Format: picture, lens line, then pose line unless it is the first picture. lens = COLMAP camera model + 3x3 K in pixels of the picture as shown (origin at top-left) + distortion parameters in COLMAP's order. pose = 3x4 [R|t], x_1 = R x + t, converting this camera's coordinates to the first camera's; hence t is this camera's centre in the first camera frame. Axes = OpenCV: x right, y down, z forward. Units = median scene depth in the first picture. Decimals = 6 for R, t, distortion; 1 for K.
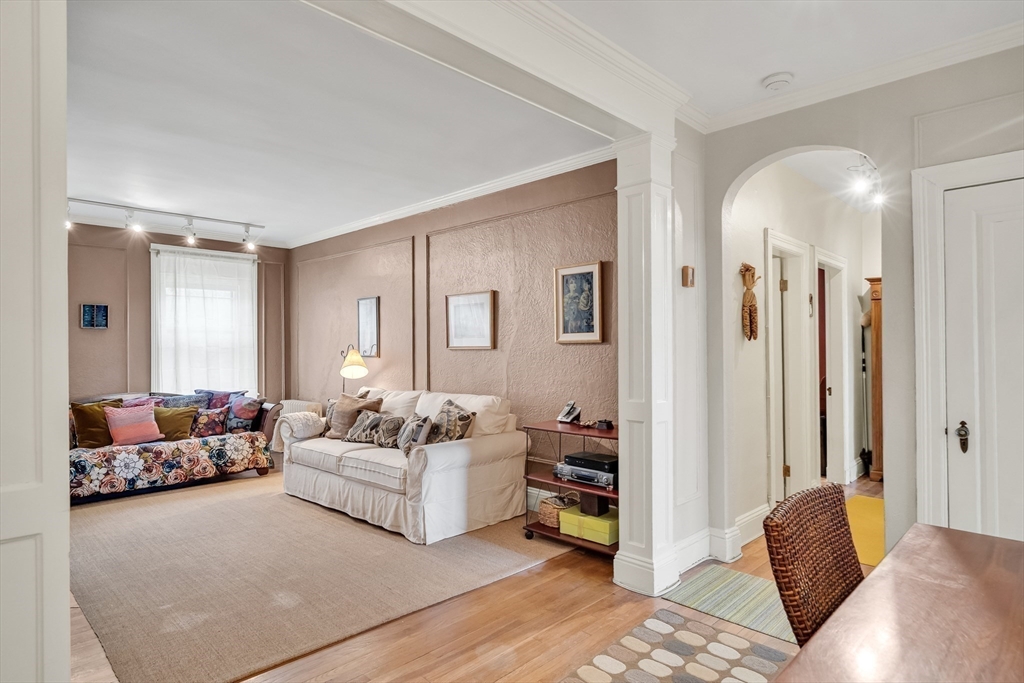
lens RADIAL K [[544.7, 0, 509.7], [0, 544.7, 345.3], [0, 0, 1]] dist [-0.000124, 0.001195]
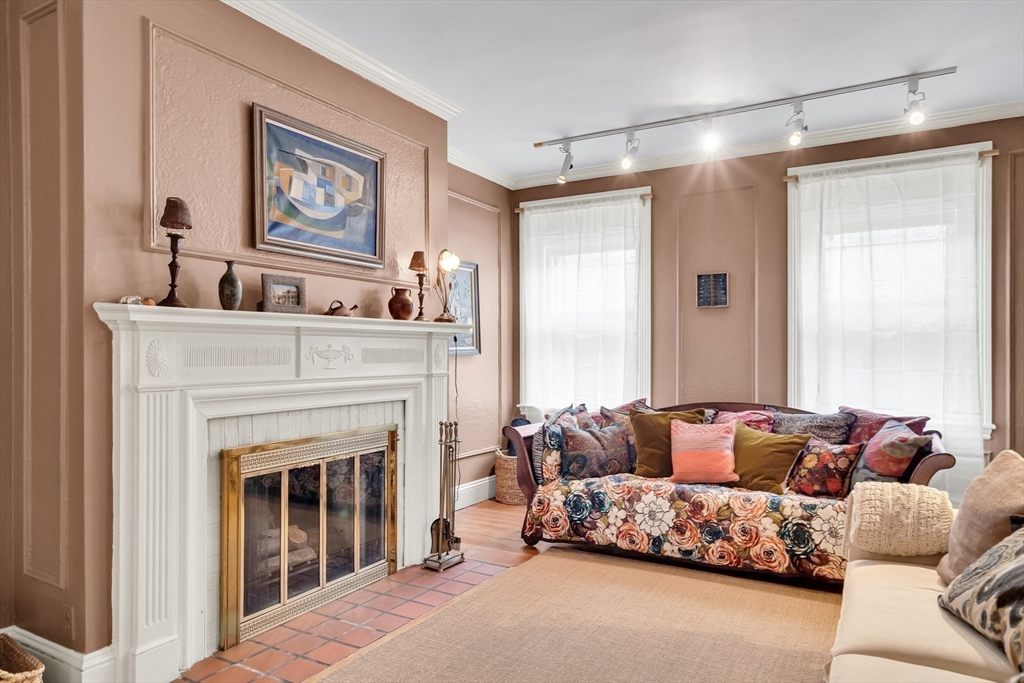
lens RADIAL K [[669.8, 0, 514.0], [0, 669.8, 348.9], [0, 0, 1]] dist [0.021245, 0.000879]
pose [[0.266602, 0.003637, -0.963800, 0.013121], [0.005418, 0.999971, 0.005272, 0.019427], [0.963791, -0.006628, 0.266575, 0.590716]]
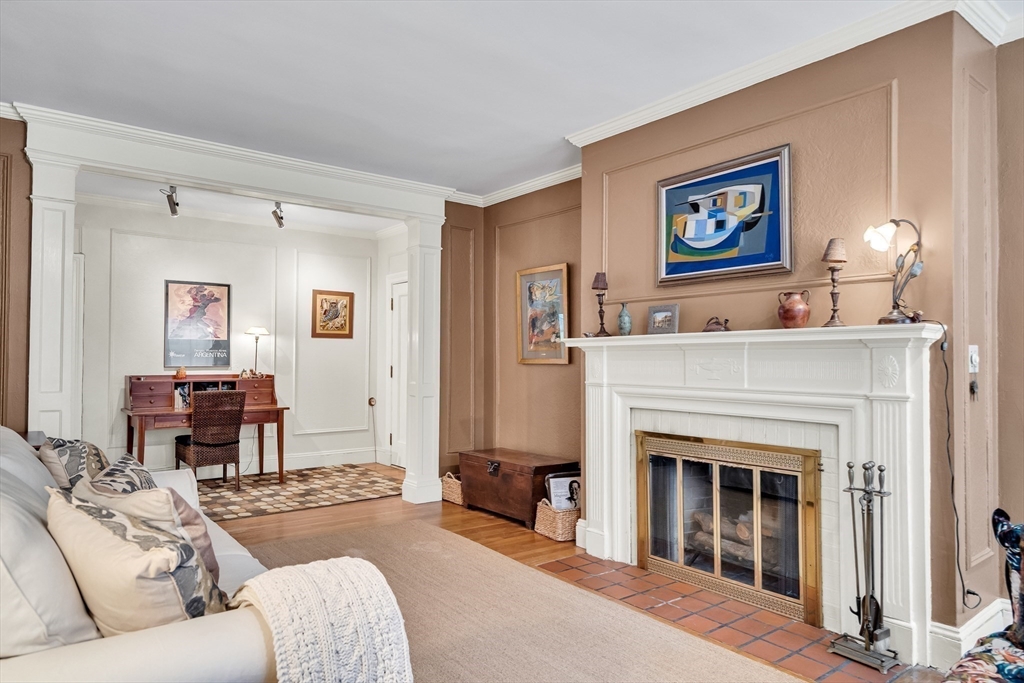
lens RADIAL K [[612.0, 0, 501.1], [0, 612.0, 350.9], [0, 0, 1]] dist [0.005013, 0.004064]
pose [[-0.992542, 0.004997, 0.121799, -0.470399], [0.001925, 0.999677, -0.025325, 0.026075], [-0.121886, -0.024902, -0.992232, 1.213087]]
